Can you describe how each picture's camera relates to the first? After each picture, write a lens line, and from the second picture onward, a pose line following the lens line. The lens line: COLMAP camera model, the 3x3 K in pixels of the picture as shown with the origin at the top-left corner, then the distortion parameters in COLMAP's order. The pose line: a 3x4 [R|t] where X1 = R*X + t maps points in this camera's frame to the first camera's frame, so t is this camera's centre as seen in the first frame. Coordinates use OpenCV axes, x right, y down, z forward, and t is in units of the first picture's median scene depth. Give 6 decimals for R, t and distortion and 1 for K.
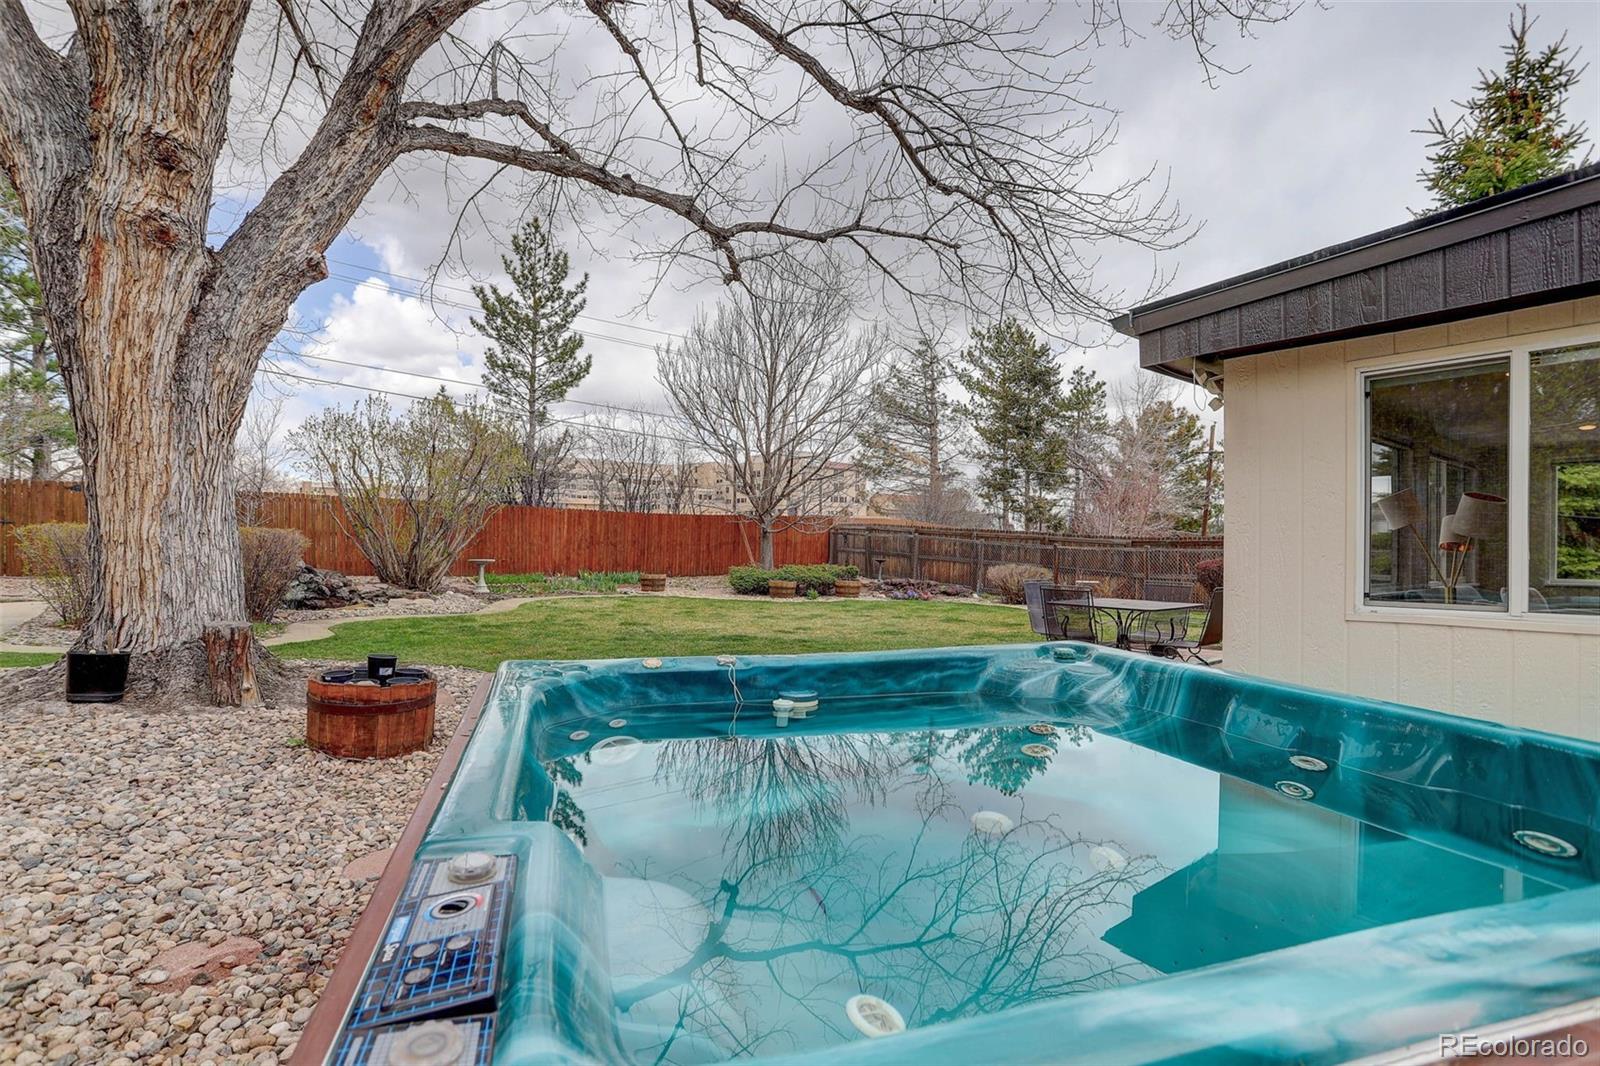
lens RADIAL K [[808.0, 0, 756.2], [0, 808.0, 532.8], [0, 0, 1]] dist [-0.080401, 0.046327]
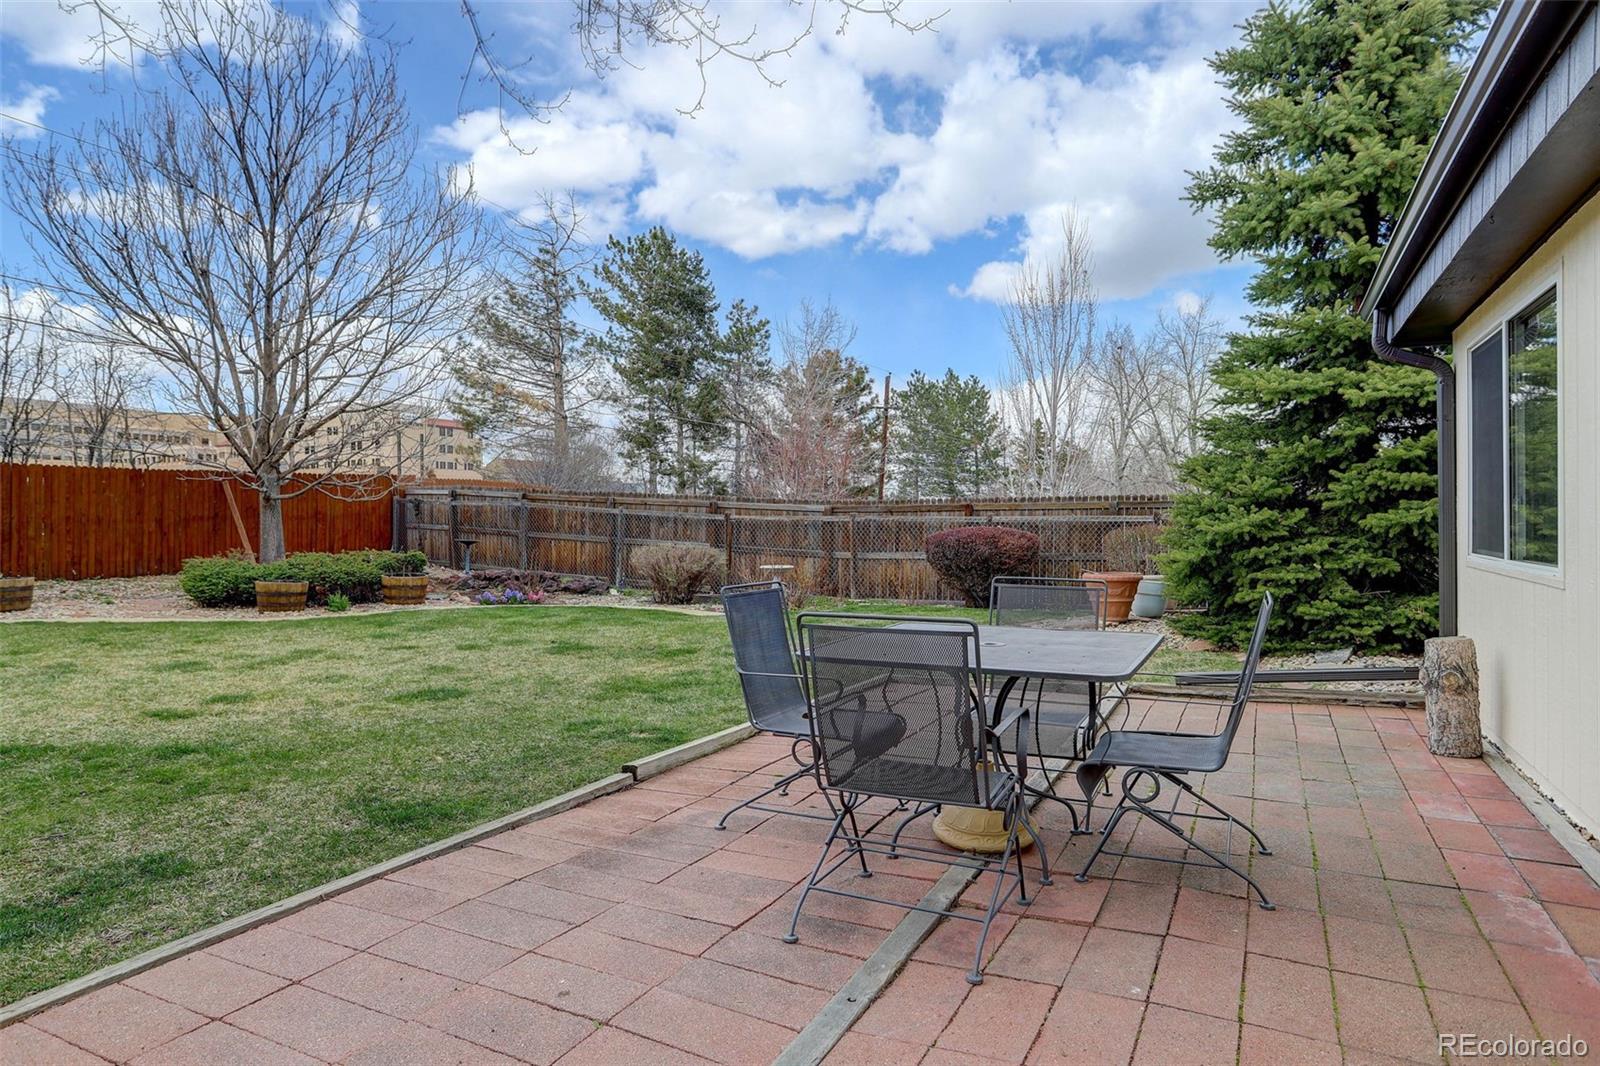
lens RADIAL K [[887.4, 0, 787.3], [0, 887.4, 547.9], [0, 0, 1]] dist [-0.038997, 0.001264]
pose [[0.898230, -0.026840, 0.438705, 0.049579], [0.007153, 0.998894, 0.046467, 0.005724], [-0.439467, -0.038600, 0.897429, 0.170734]]
